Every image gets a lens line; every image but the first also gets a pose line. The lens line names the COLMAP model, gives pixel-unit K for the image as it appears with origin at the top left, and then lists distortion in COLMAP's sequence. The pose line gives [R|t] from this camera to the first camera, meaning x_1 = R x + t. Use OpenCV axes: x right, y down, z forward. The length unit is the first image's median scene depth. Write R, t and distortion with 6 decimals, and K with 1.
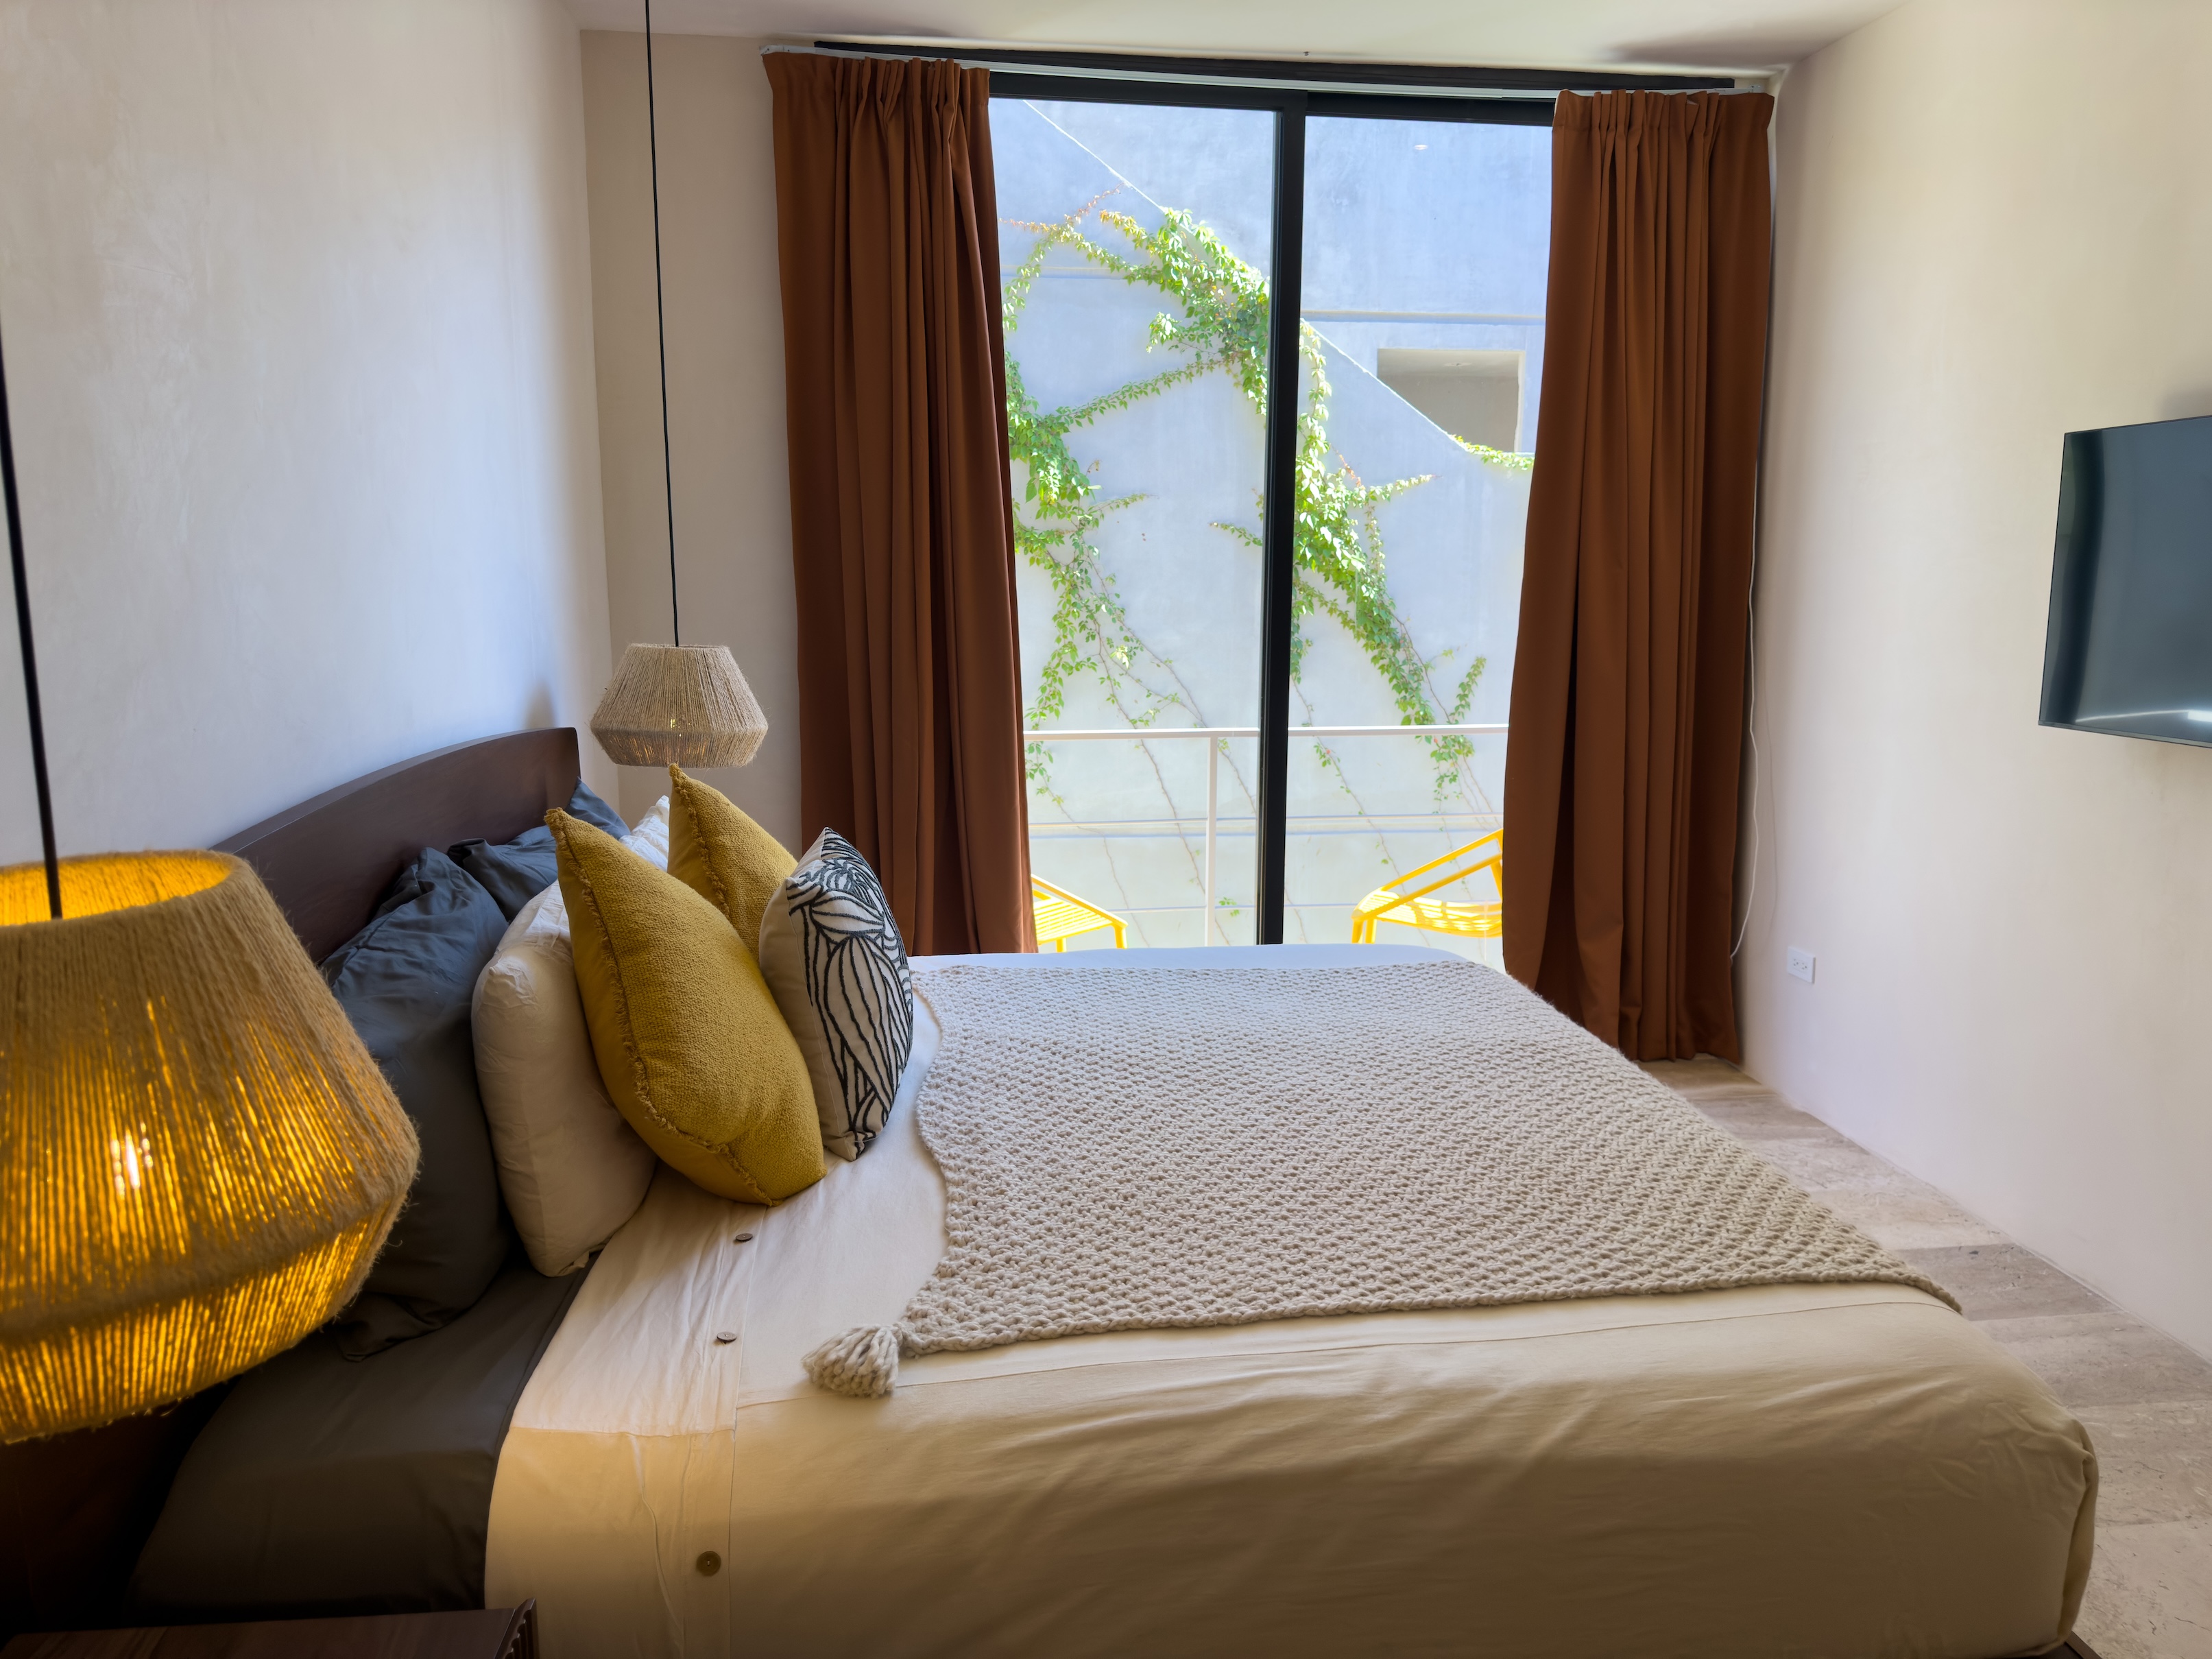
lens RADIAL K [[1554.5, 0, 1115.6], [0, 1554.5, 817.9], [0, 0, 1]] dist [0.051876, -0.092604]
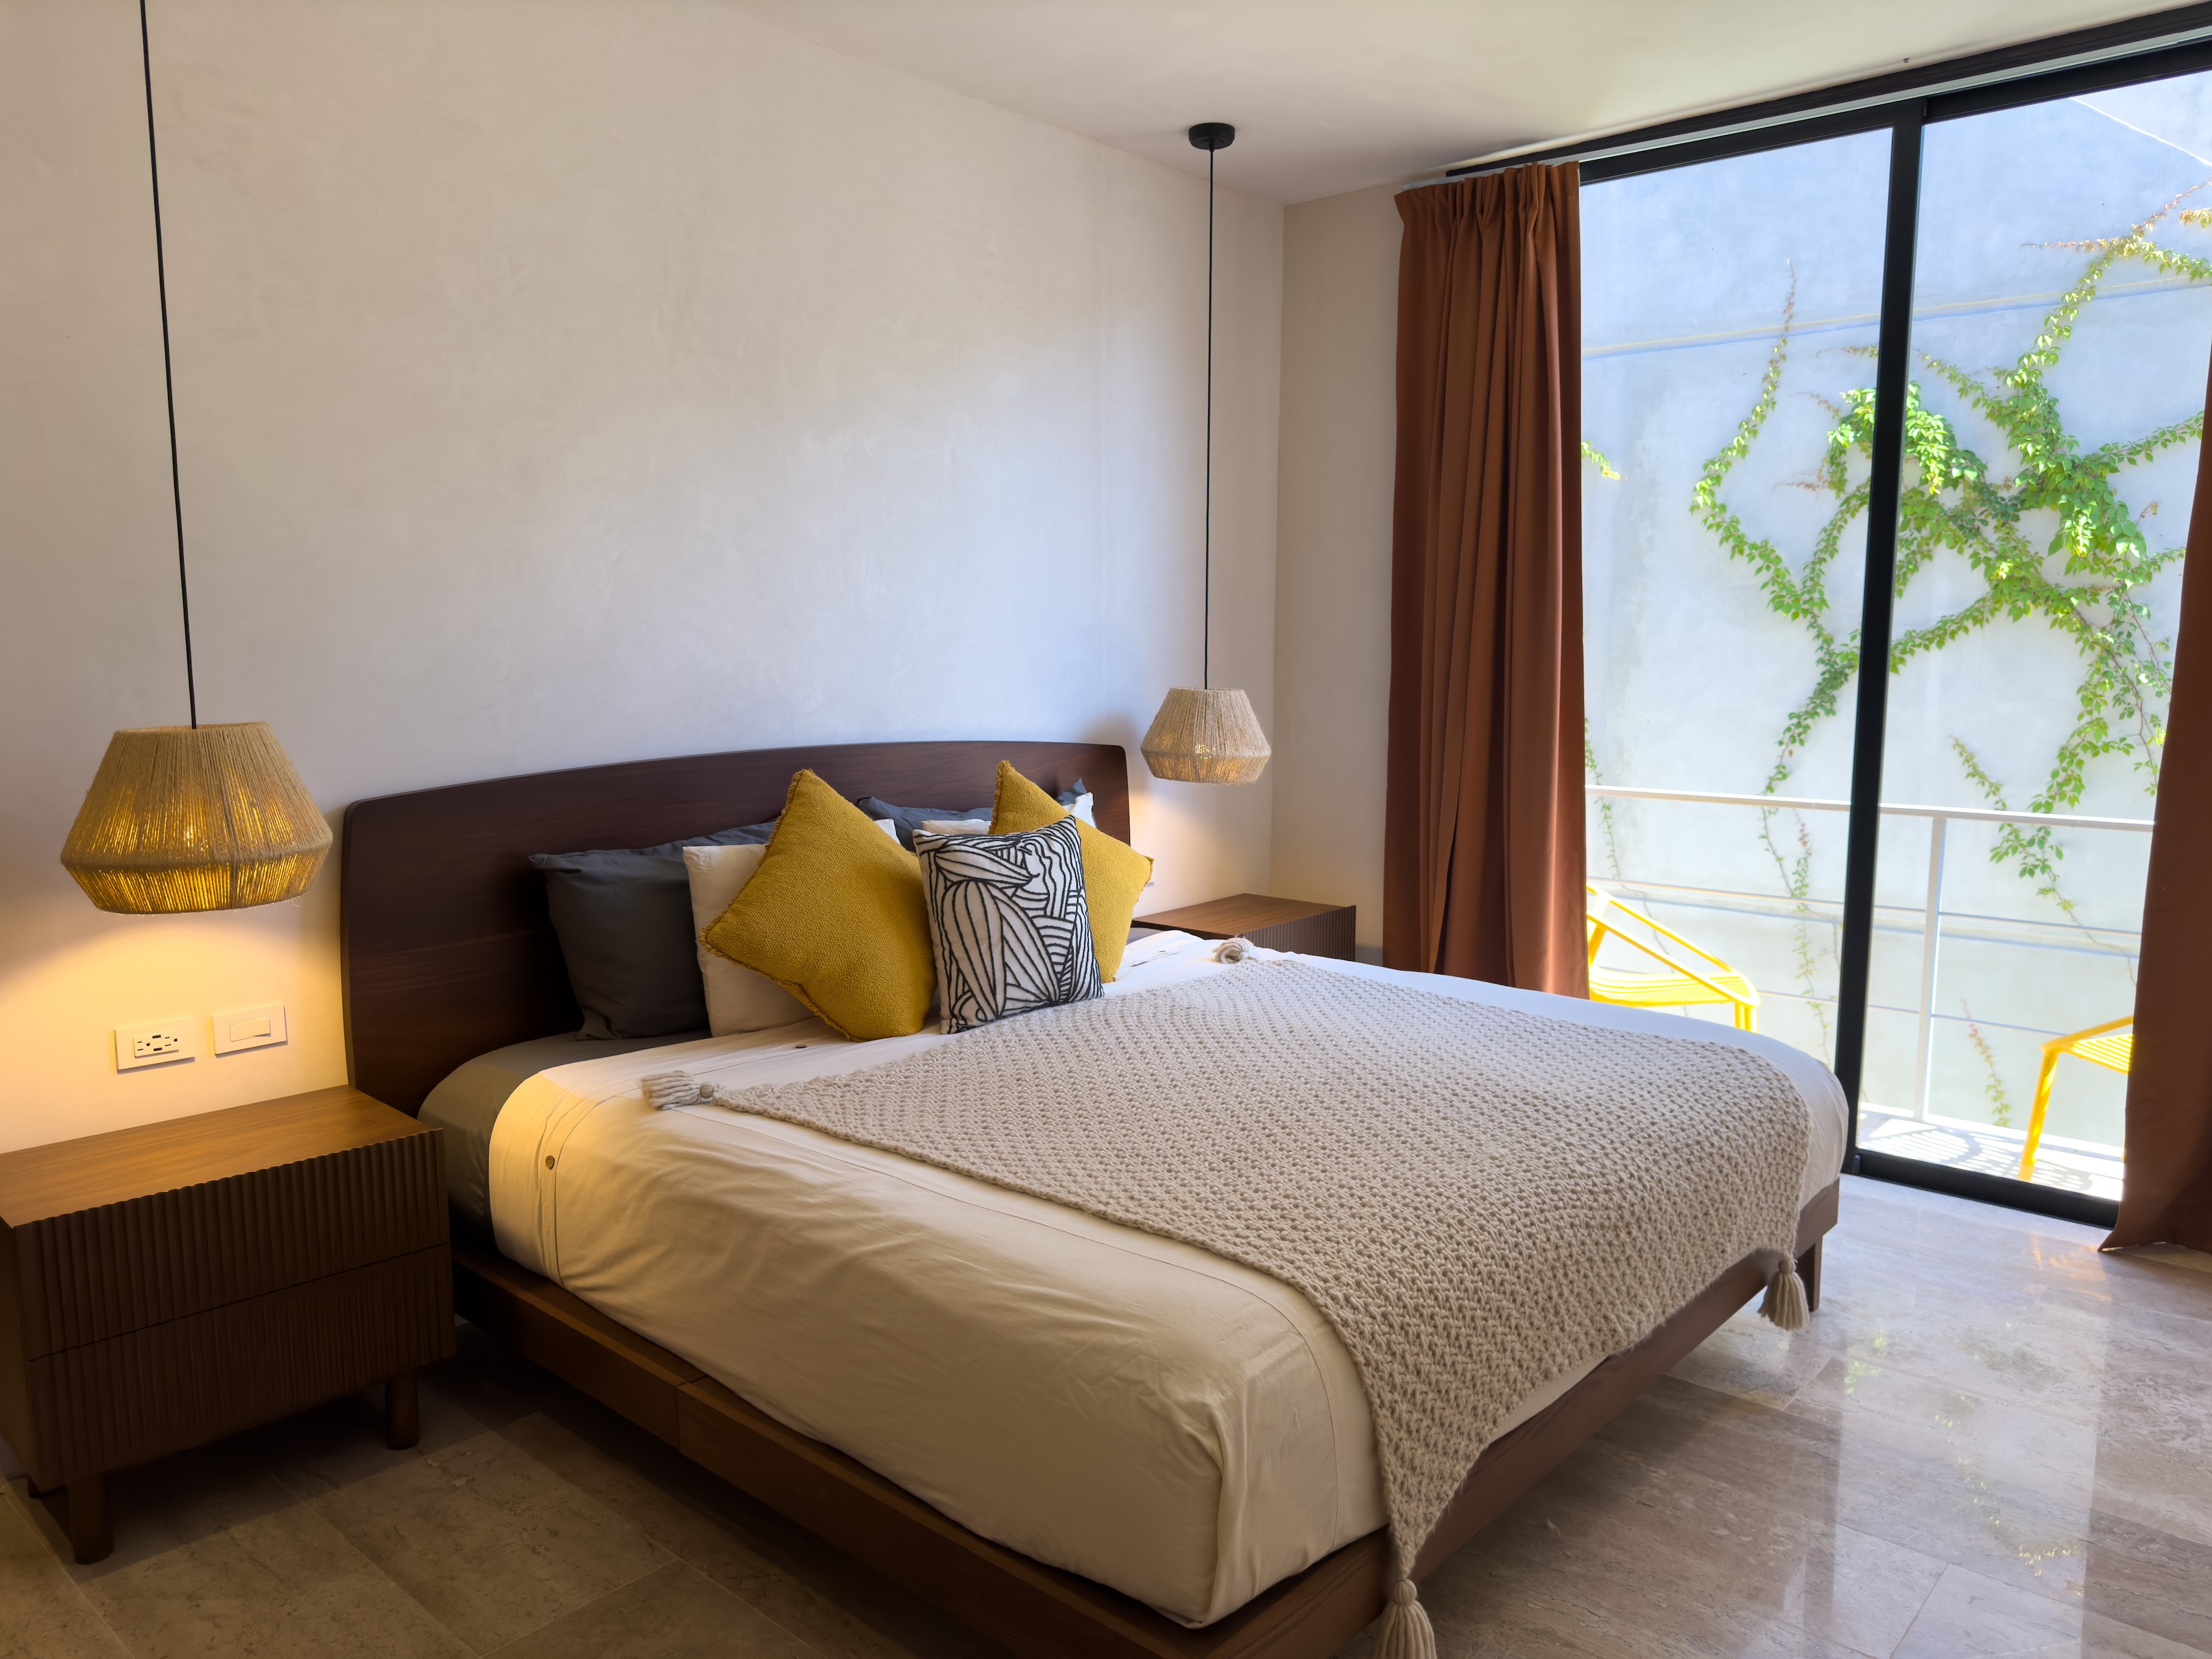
lens RADIAL K [[1620.9, 0, 1214.2], [0, 1620.9, 837.8], [0, 0, 1]] dist [0.113692, -0.200529]
pose [[0.660743, 0.087783, -0.745462, 0.638789], [-0.119365, 0.992788, 0.011108, -0.002628], [0.741061, 0.081643, 0.666456, 0.107469]]
